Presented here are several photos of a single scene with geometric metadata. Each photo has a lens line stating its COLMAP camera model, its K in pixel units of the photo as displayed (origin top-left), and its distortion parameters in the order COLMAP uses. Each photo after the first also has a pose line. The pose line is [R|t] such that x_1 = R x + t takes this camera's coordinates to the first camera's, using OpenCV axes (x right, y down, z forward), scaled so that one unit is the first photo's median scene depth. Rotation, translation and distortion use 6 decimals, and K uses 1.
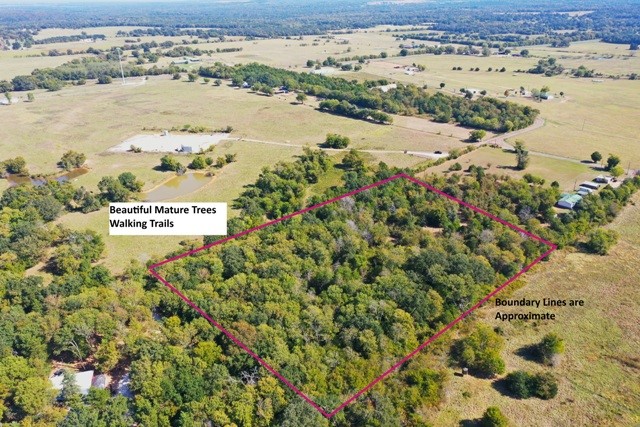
lens RADIAL K [[505.9, 0, 320.0], [0, 505.9, 213.5], [0, 0, 1]] dist [0.012688, 0.005942]
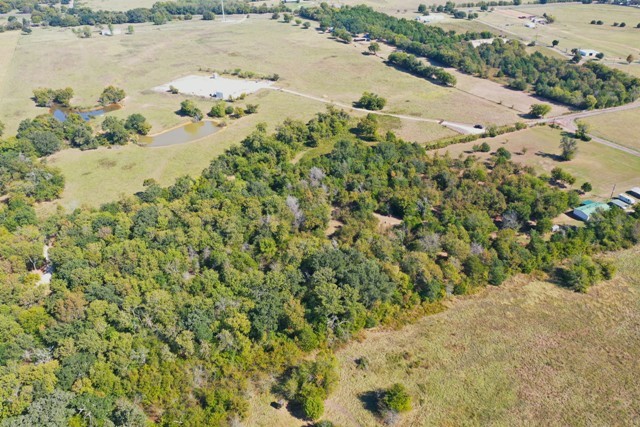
lens RADIAL K [[505.9, 0, 320.0], [0, 505.9, 213.5], [0, 0, 1]] dist [0.012688, 0.005942]
pose [[0.952294, 0.154011, -0.263470, 0.213876], [-0.125545, 0.984587, 0.121766, -0.045019], [0.278162, -0.082880, 0.956952, 0.098781]]
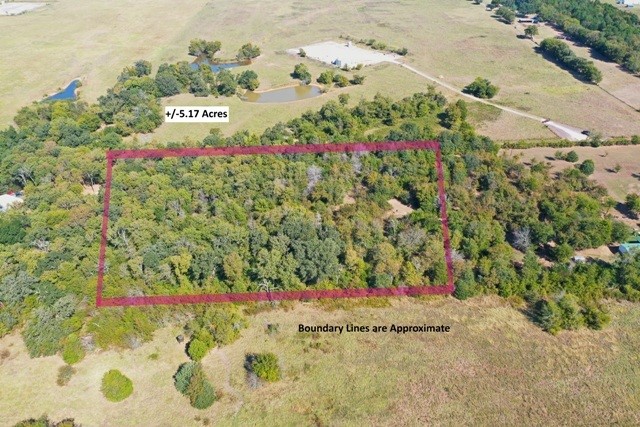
lens RADIAL K [[505.9, 0, 320.0], [0, 505.9, 213.5], [0, 0, 1]] dist [0.012688, 0.005942]
pose [[0.745496, 0.361247, -0.560122, 0.376315], [-0.269000, 0.931971, 0.243043, -0.082247], [0.609815, -0.030515, 0.791956, 0.173451]]
